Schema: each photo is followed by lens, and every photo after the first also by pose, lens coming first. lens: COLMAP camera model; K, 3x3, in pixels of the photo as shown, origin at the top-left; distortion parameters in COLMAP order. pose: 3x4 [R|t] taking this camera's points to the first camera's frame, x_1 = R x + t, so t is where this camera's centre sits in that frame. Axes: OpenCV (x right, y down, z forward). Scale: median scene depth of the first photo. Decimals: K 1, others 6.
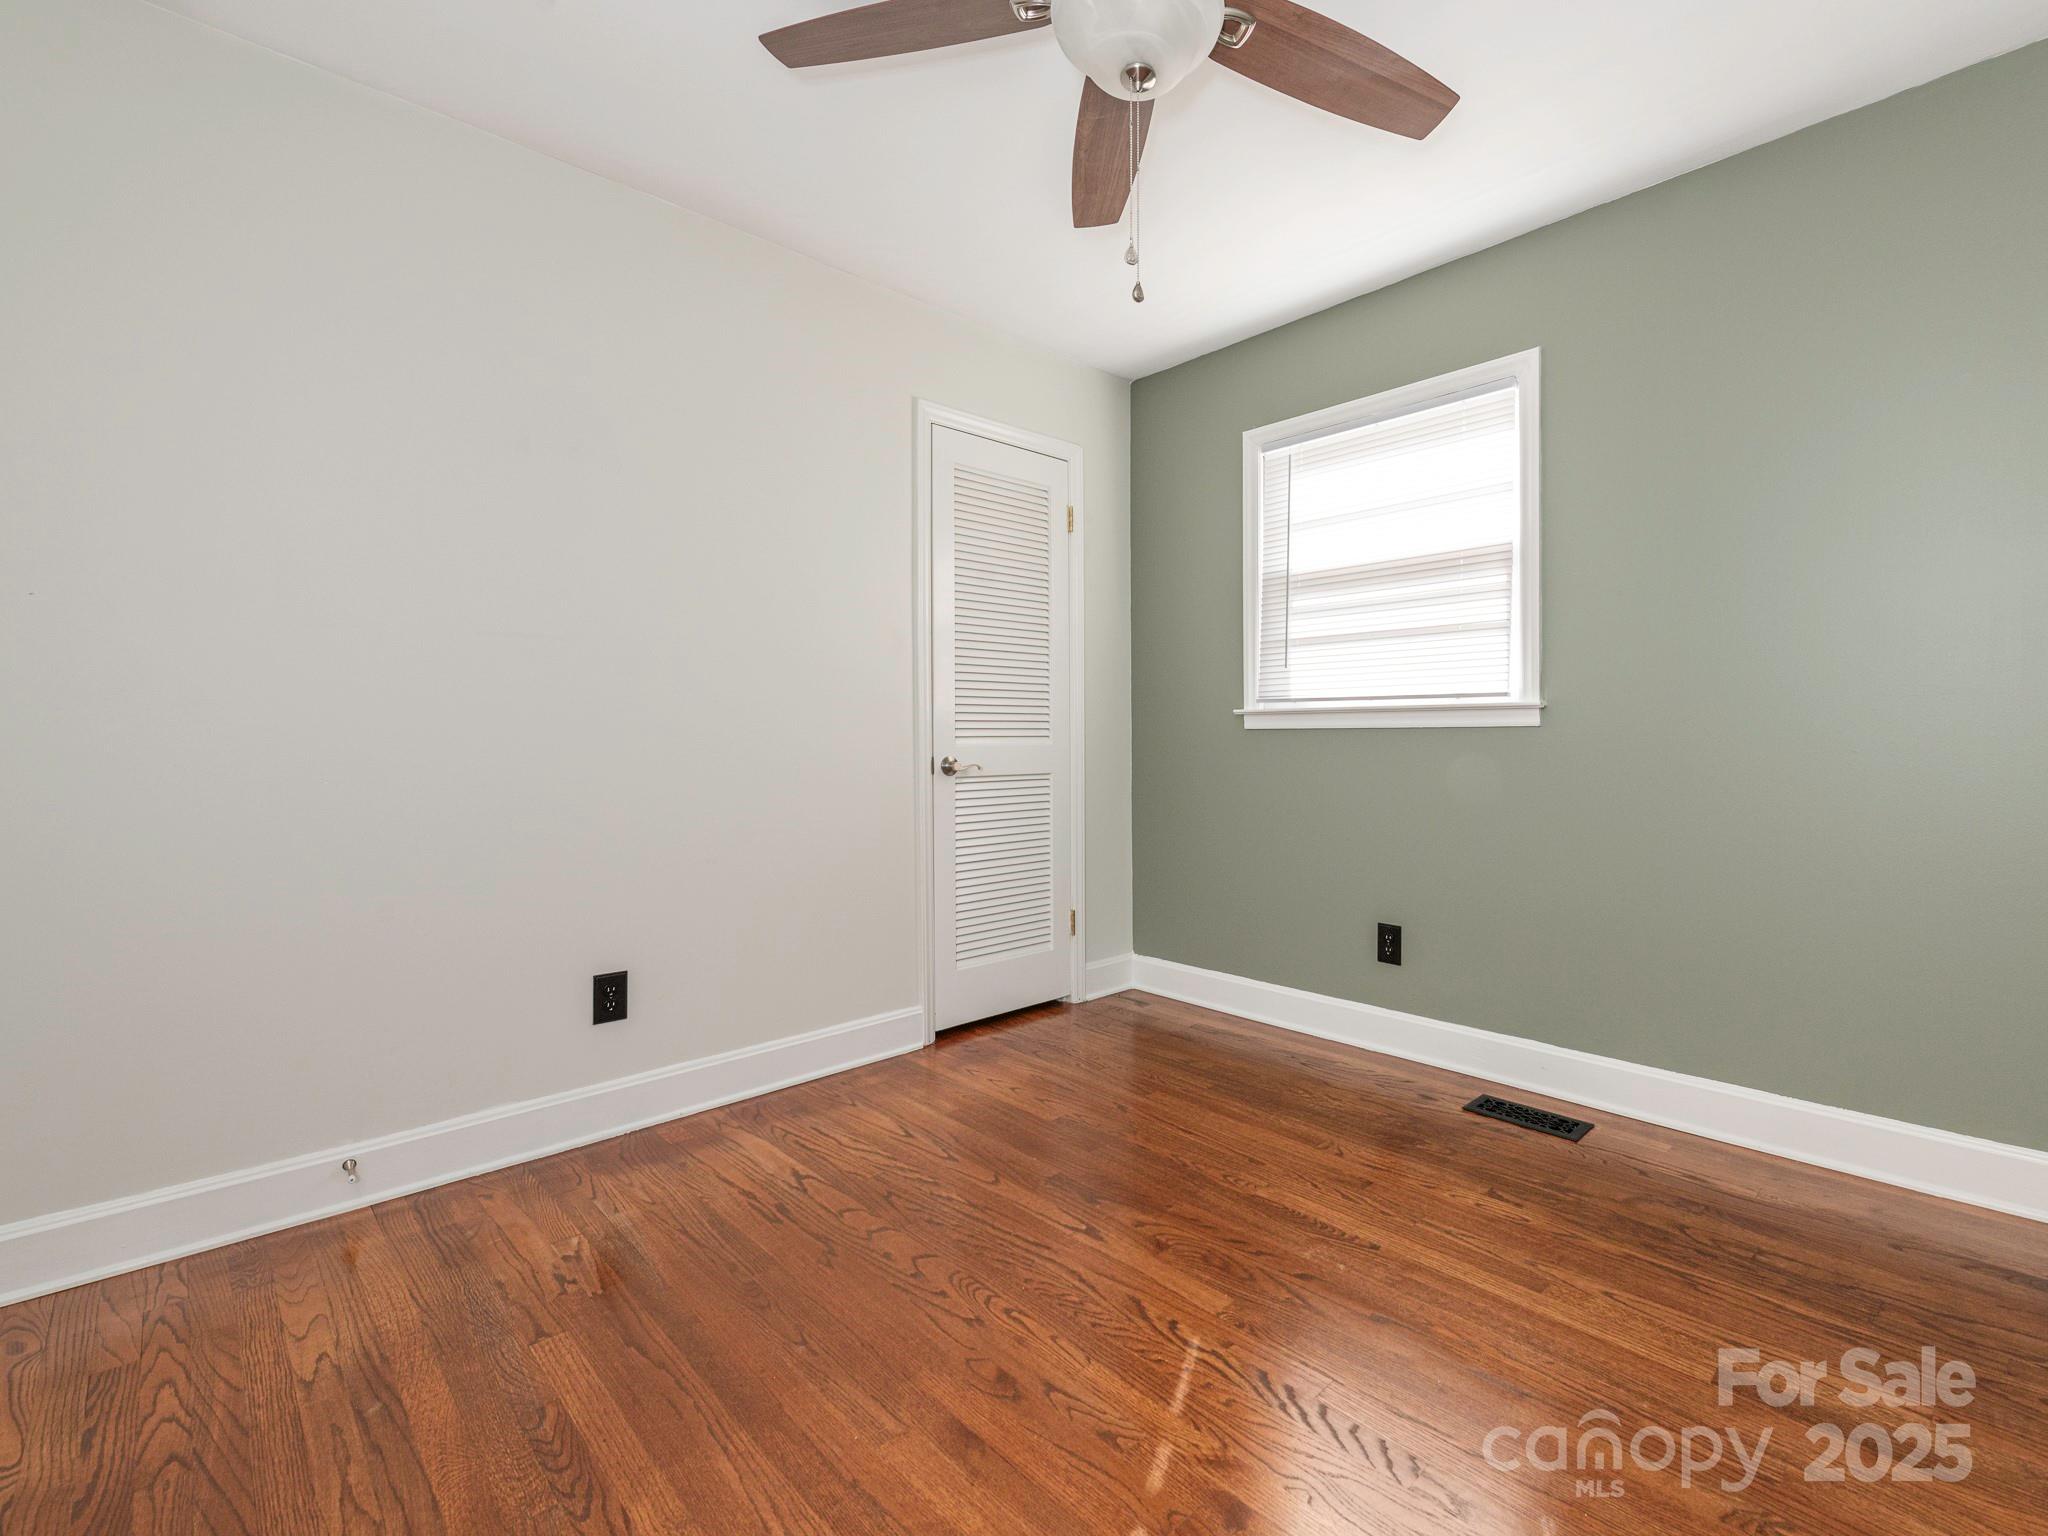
lens RADIAL K [[921.9, 0, 1084.6], [0, 921.9, 744.9], [0, 0, 1]] dist [-0.000312, -0.000403]
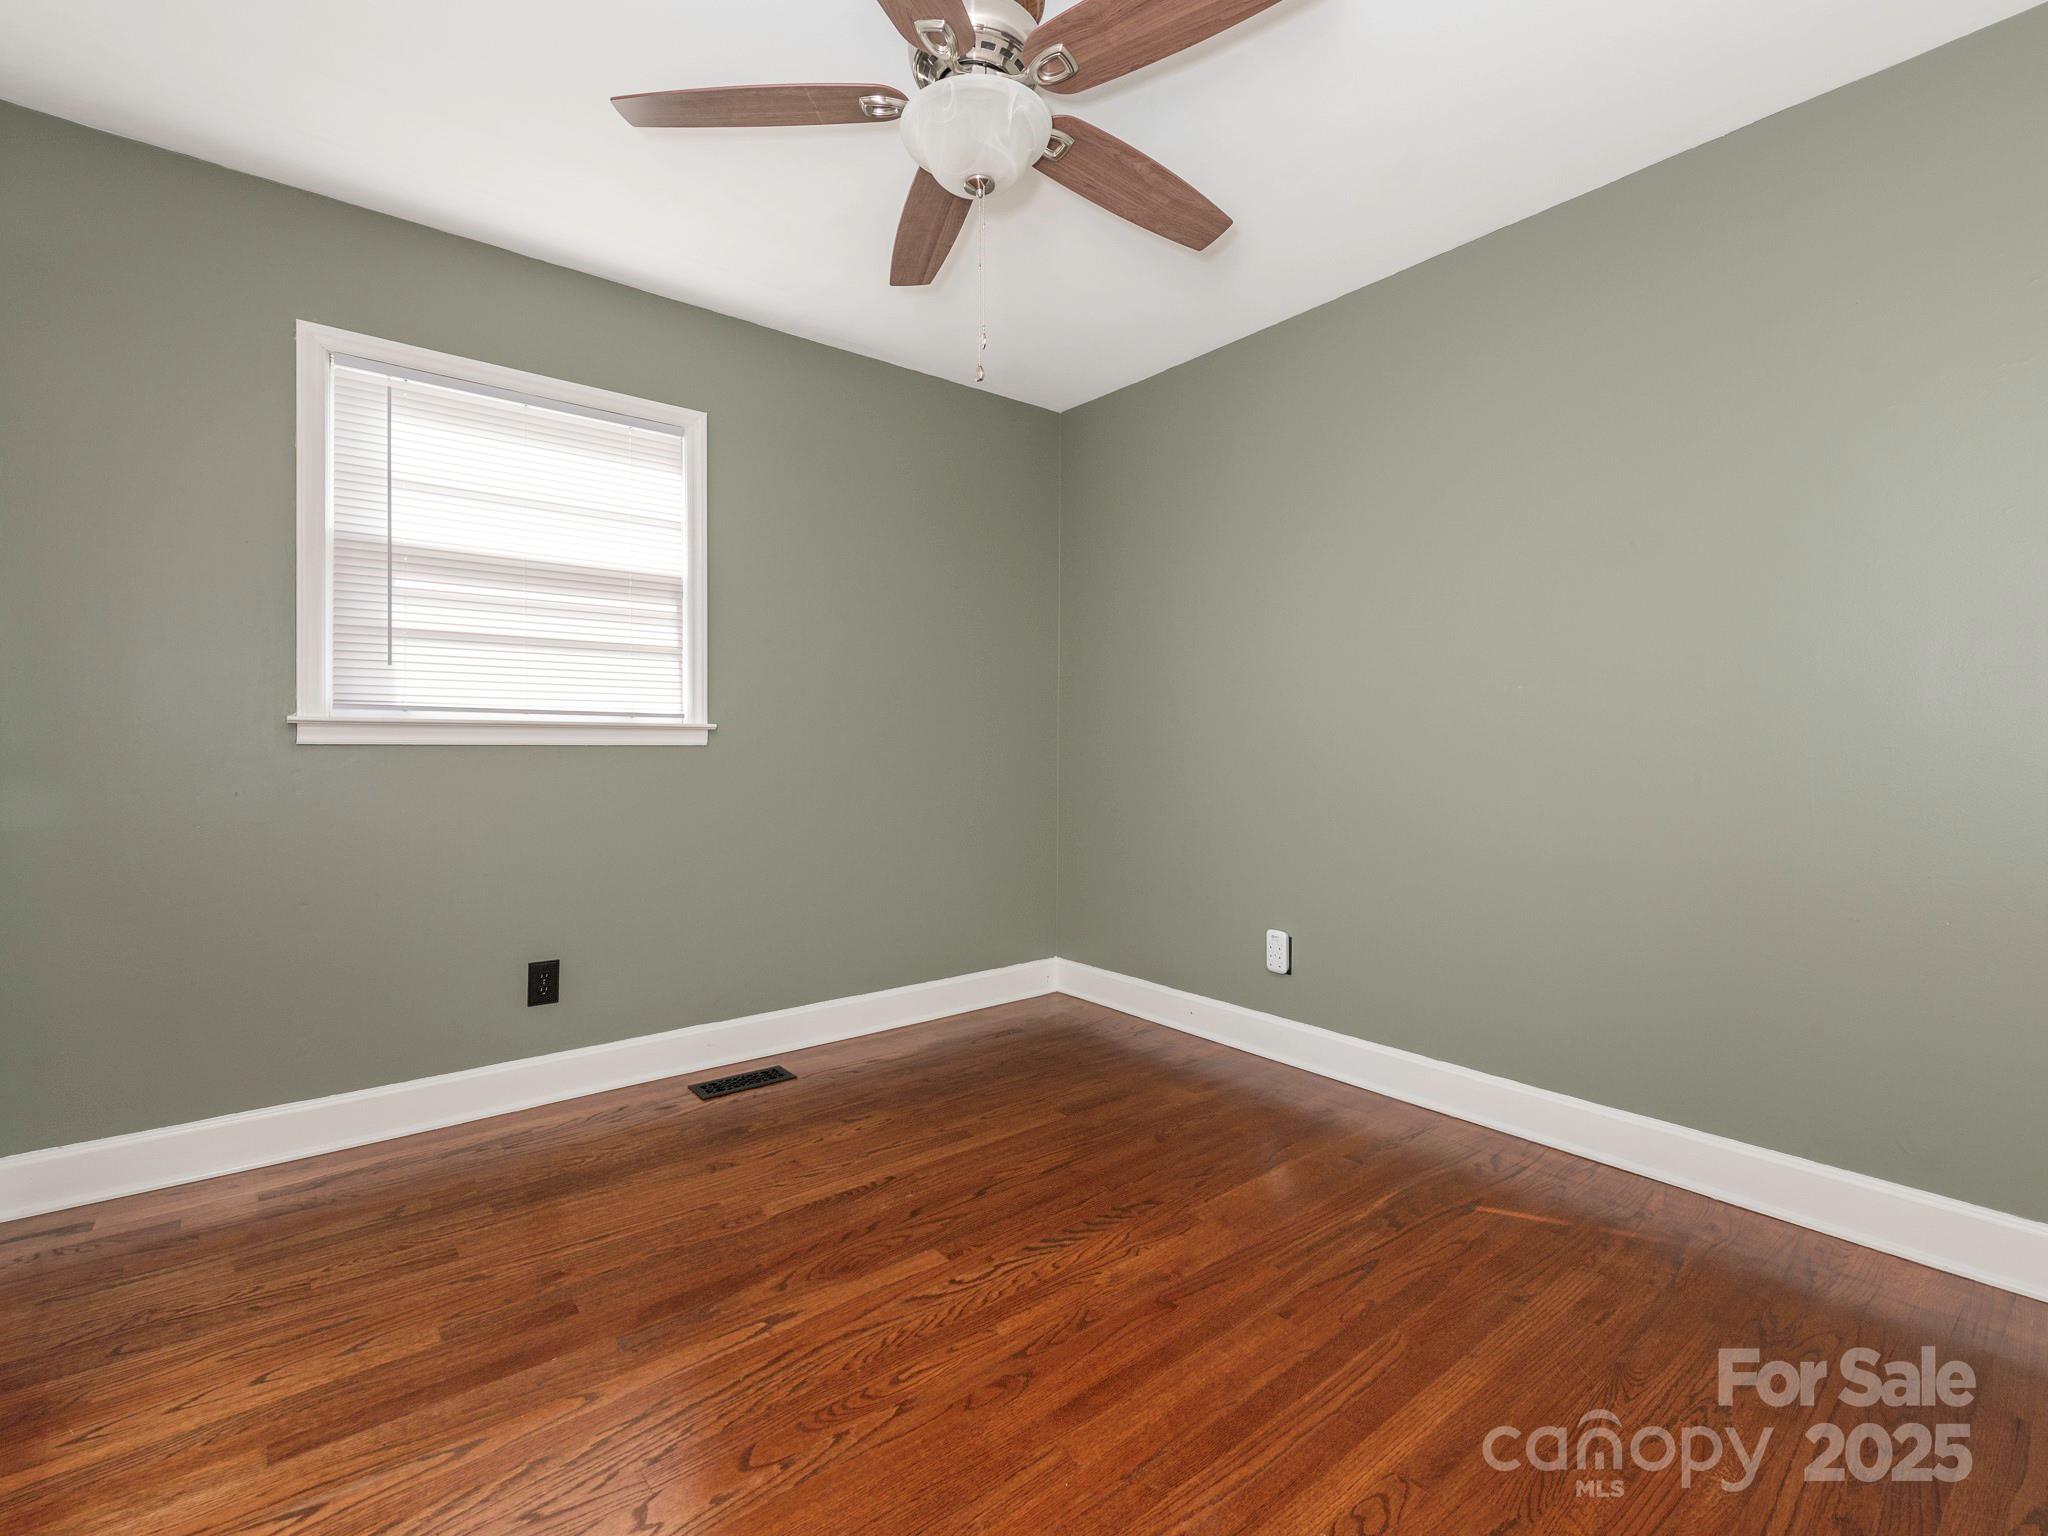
lens RADIAL K [[921.9, 0, 1084.6], [0, 921.9, 744.9], [0, 0, 1]] dist [-0.000312, -0.000403]
pose [[0.071782, 0.006986, 0.997396, -0.597608], [0.006659, 0.999950, -0.007483, -0.009271], [-0.997398, 0.007179, 0.071731, 0.444913]]
